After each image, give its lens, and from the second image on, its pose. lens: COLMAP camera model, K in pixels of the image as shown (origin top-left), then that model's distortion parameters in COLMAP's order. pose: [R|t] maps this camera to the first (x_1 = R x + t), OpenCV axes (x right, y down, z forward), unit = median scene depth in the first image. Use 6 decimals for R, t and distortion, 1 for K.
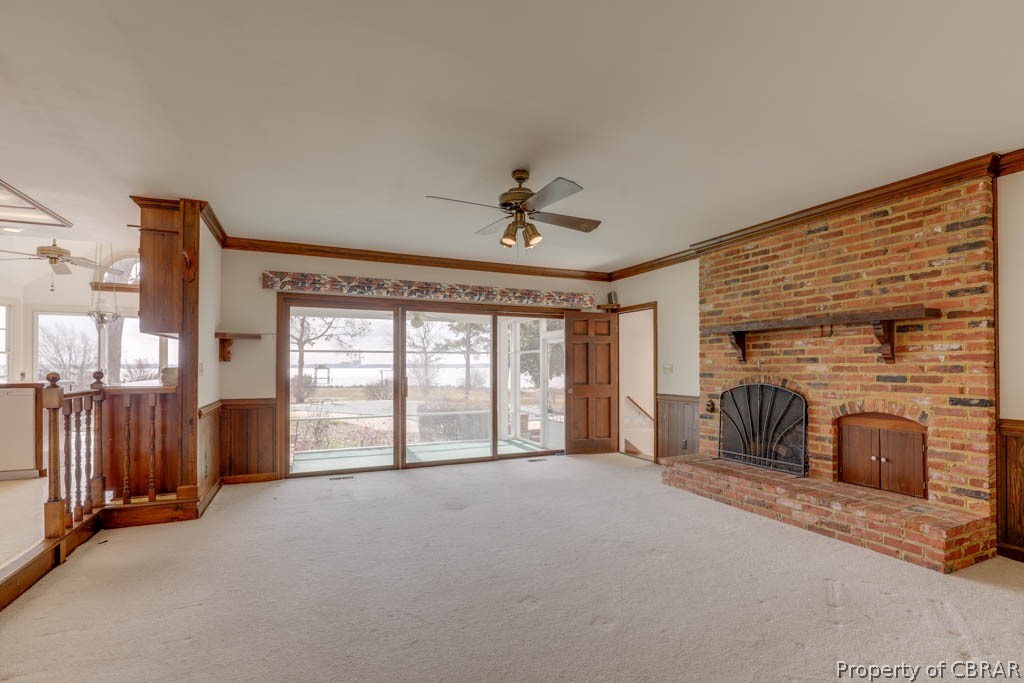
lens RADIAL K [[480.6, 0, 509.8], [0, 480.6, 360.1], [0, 0, 1]] dist [-0.000668, 0.000415]
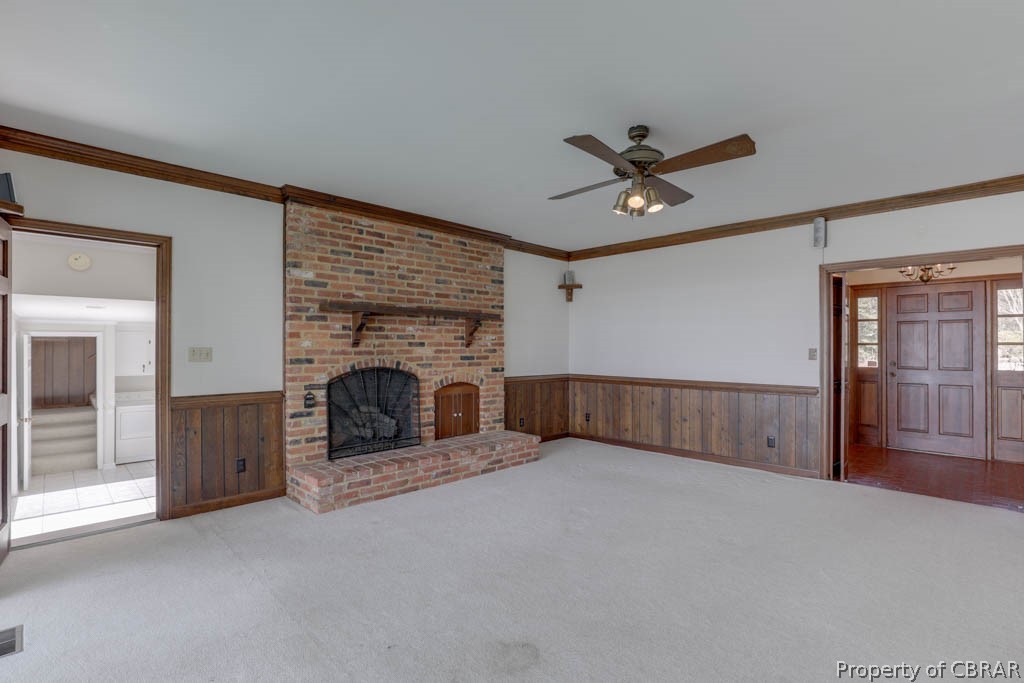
lens RADIAL K [[480.6, 0, 512.5], [0, 480.6, 347.3], [0, 0, 1]] dist [-0.000668, 0.000415]
pose [[-0.350403, 0.007934, 0.936565, -0.553661], [-0.008148, 0.999900, -0.011519, 0.019317], [-0.936563, -0.011668, -0.350304, 1.203959]]
